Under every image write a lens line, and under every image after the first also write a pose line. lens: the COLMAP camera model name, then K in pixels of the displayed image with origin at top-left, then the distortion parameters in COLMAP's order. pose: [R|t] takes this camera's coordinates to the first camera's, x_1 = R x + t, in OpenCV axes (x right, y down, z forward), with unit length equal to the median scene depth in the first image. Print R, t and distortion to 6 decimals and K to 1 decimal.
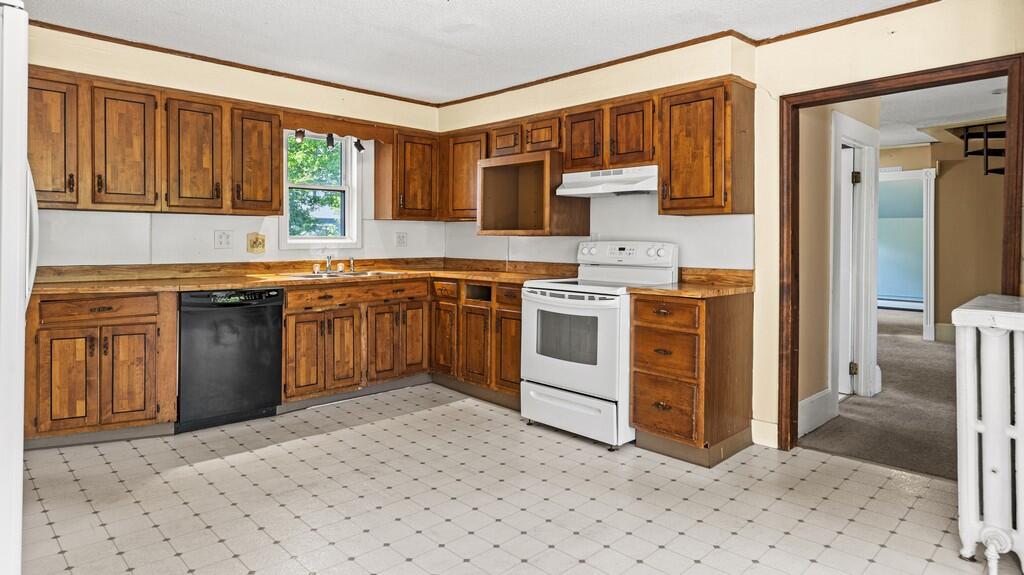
lens RADIAL K [[594.0, 0, 510.7], [0, 594.0, 245.9], [0, 0, 1]] dist [0.001587, -0.000414]
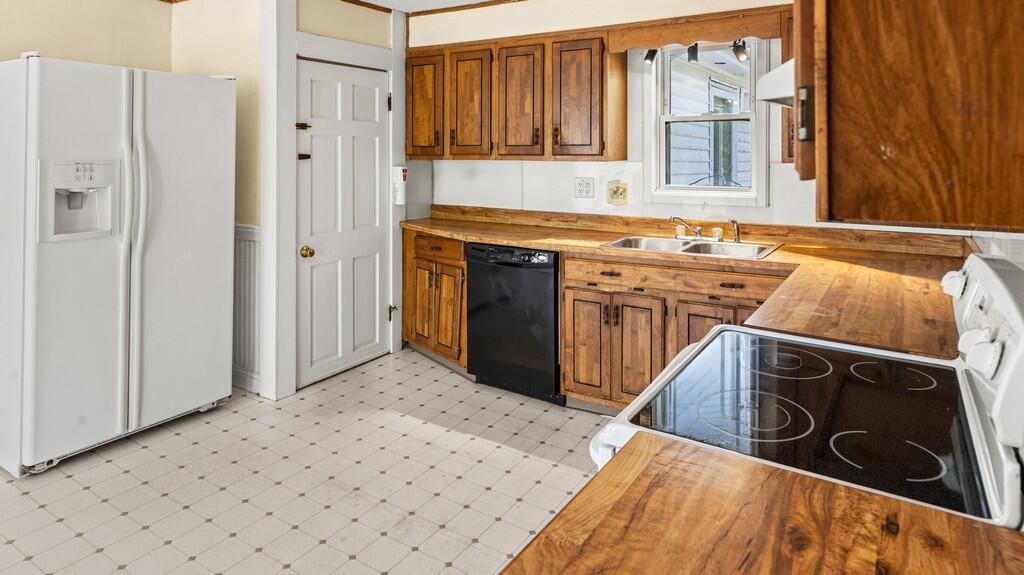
lens RADIAL K [[606.0, 0, 515.4], [0, 606.0, 154.9], [0, 0, 1]] dist [0.000887, 0.000287]
pose [[0.234312, -0.002503, -0.972158, 0.389343], [-0.011137, 0.999924, -0.005259, -0.055512], [0.972098, 0.012059, 0.234267, 0.706074]]
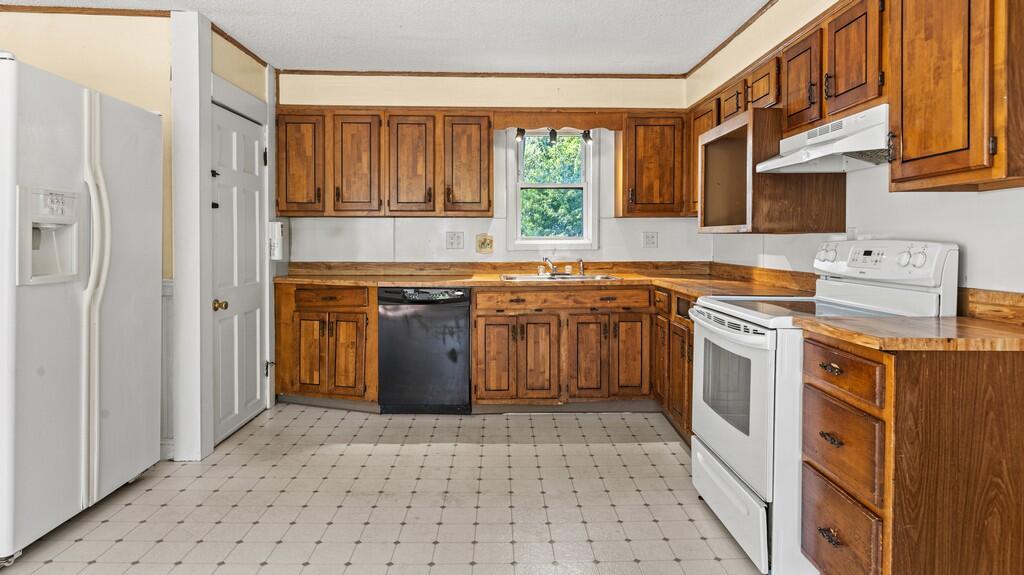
lens RADIAL K [[585.2, 0, 512.1], [0, 585.2, 249.0], [0, 0, 1]] dist [0.001337, 0.000066]
pose [[0.731977, 0.005377, -0.681308, 0.317911], [-0.004017, 0.999986, 0.003576, 0.000522], [0.681317, 0.000119, 0.731988, 0.309170]]
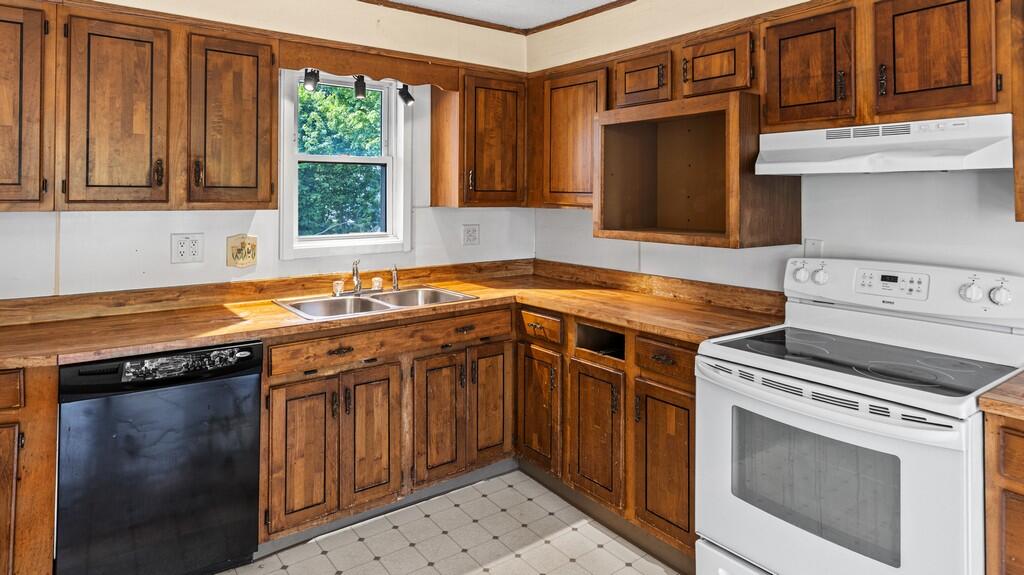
lens RADIAL K [[604.6, 0, 513.6], [0, 604.6, 187.6], [0, 0, 1]] dist [0.002431, 0.001064]
pose [[0.992392, -0.004729, -0.123023, -0.068177], [0.001443, 0.999640, -0.026786, -0.057929], [0.123106, 0.026405, 0.992042, 0.424865]]
